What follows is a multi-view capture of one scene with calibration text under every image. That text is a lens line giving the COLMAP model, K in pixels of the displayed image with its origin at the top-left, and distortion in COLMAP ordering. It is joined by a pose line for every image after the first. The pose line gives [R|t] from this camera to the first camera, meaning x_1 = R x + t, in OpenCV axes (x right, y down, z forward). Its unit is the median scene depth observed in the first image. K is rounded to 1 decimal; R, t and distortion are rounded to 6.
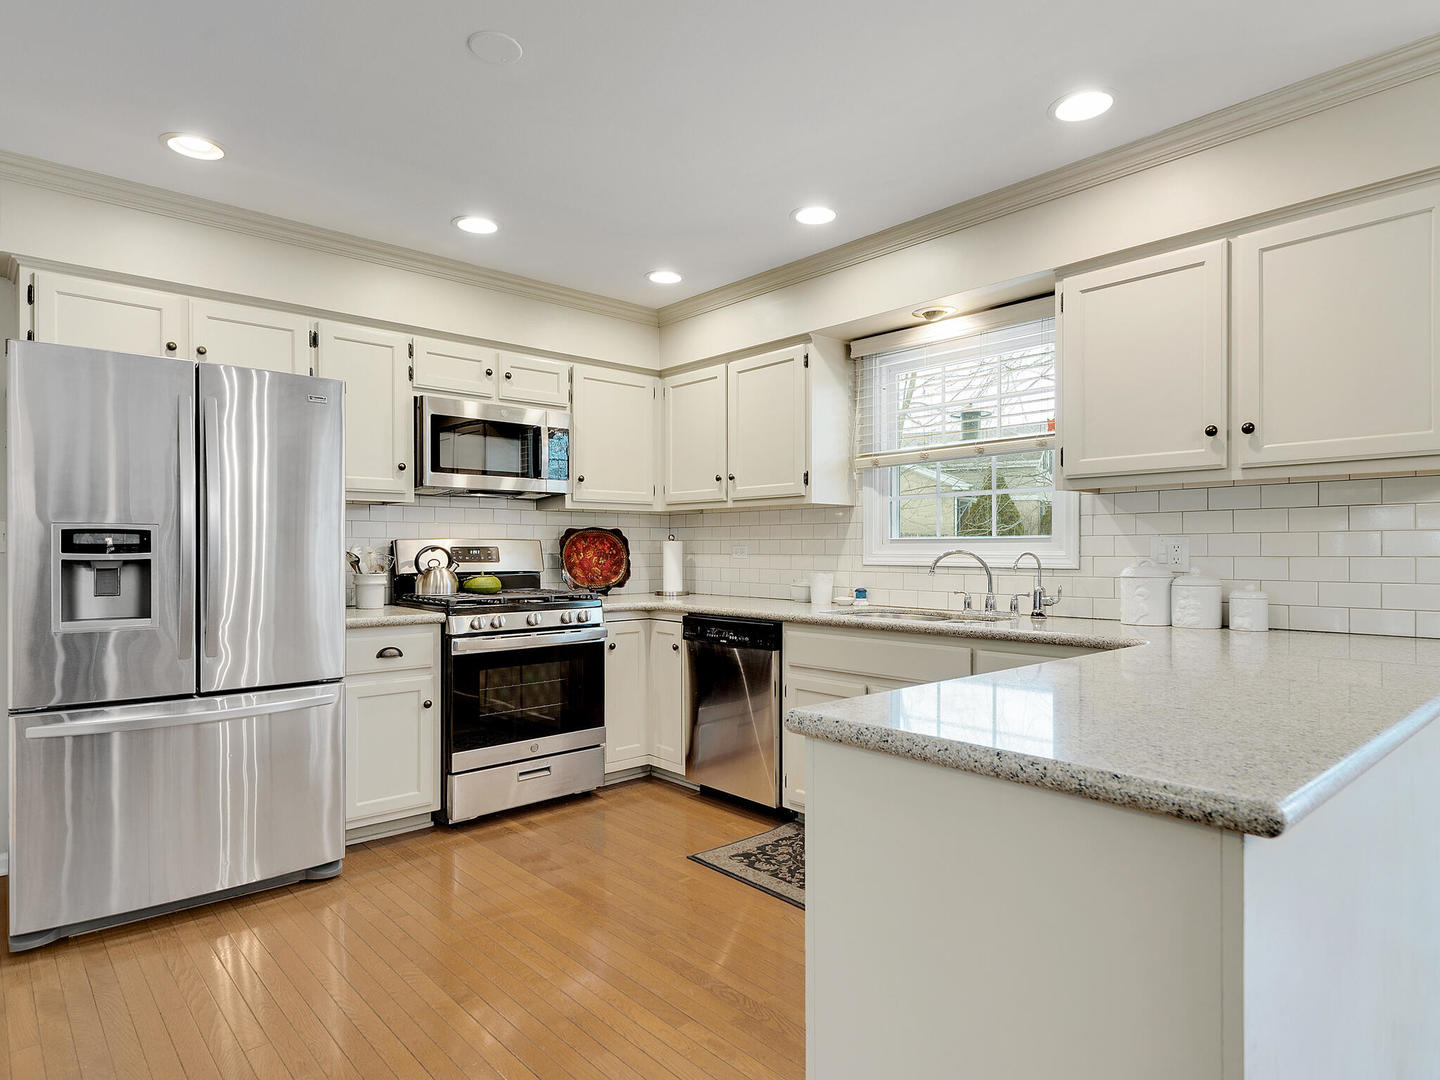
lens RADIAL K [[838.3, 0, 720.0], [0, 838.3, 540.0], [0, 0, 1]] dist [0.001859, 0.000223]
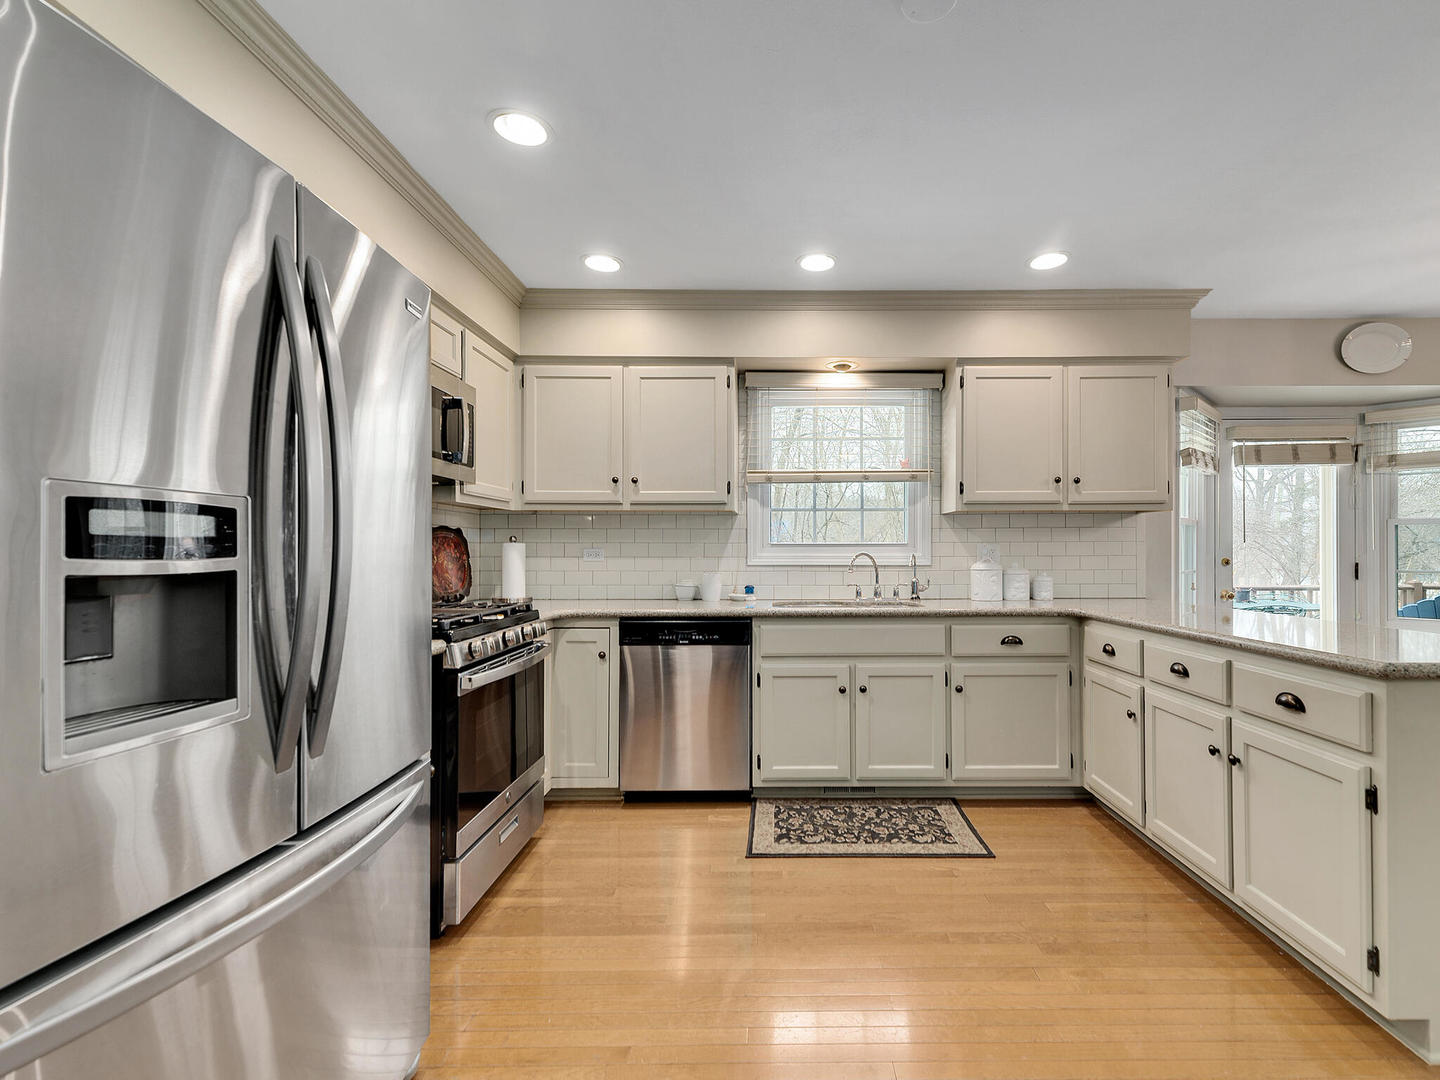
lens RADIAL K [[682.8, 0, 739.6], [0, 682.8, 543.1], [0, 0, 1]] dist [0.002407, -0.001414]
pose [[0.654219, 0.010440, 0.756233, -0.609514], [-0.007635, 0.999945, -0.007200, 0.006370], [-0.756266, -0.001063, 0.654263, 0.427057]]
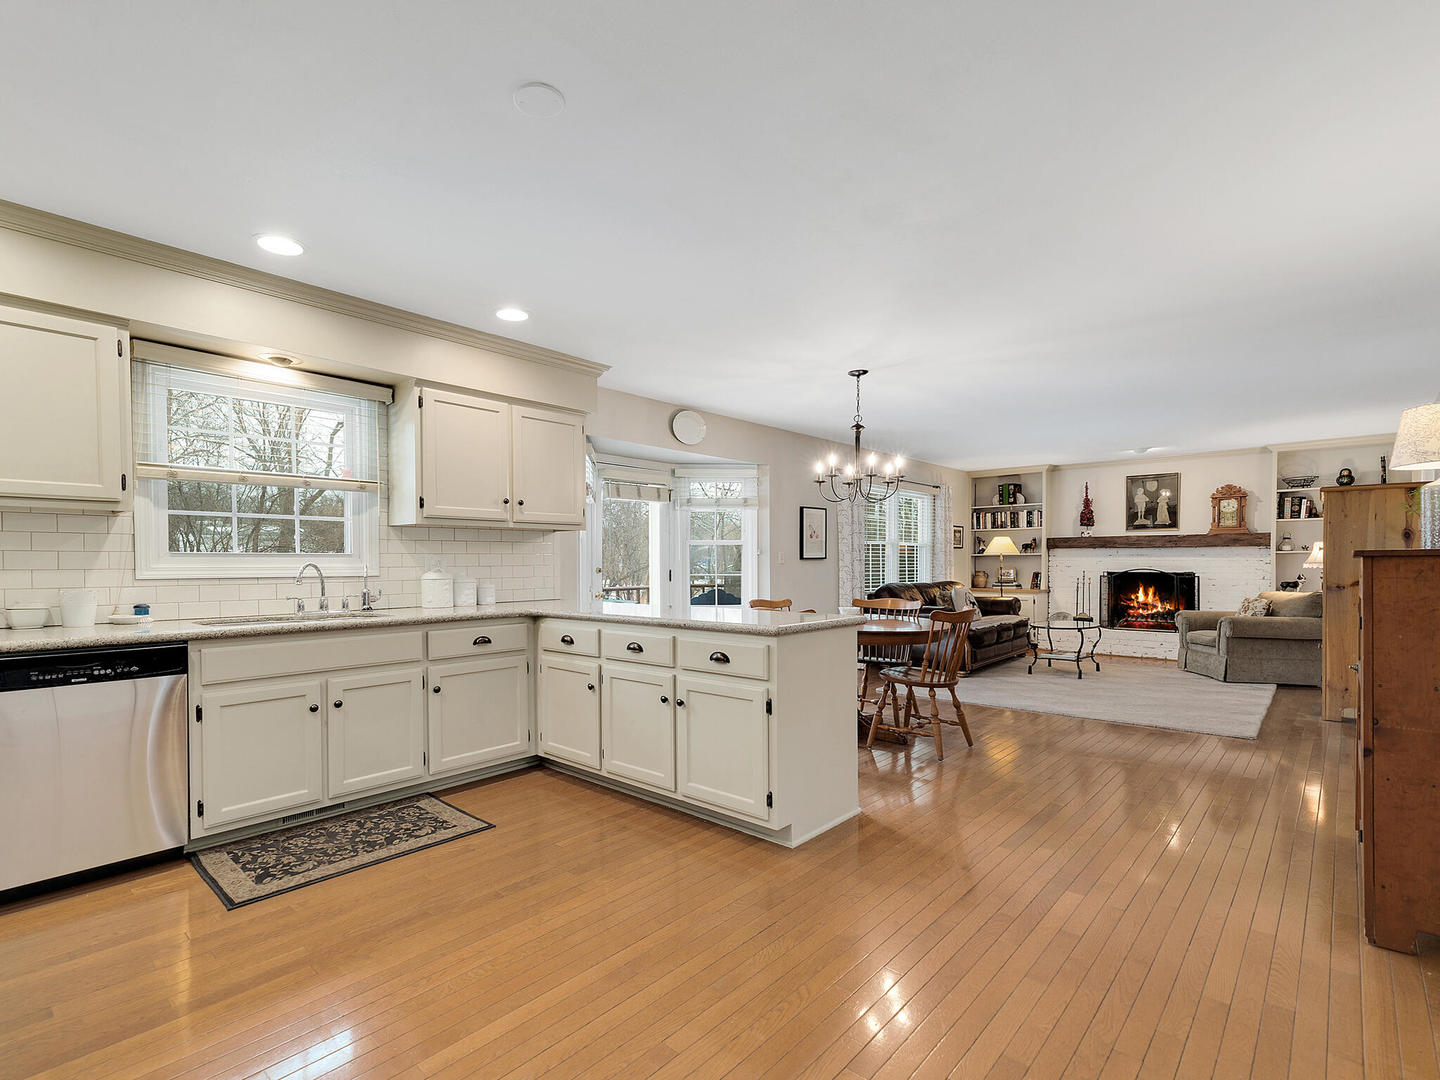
lens RADIAL K [[662.9, 0, 666.1], [0, 662.9, 562.8], [0, 0, 1]] dist [-0.000447, -0.000588]
pose [[-0.078839, 0.000767, 0.996887, -0.699707], [-0.009398, 0.999955, -0.001513, 0.007730], [-0.996843, -0.009488, -0.078828, 0.541473]]
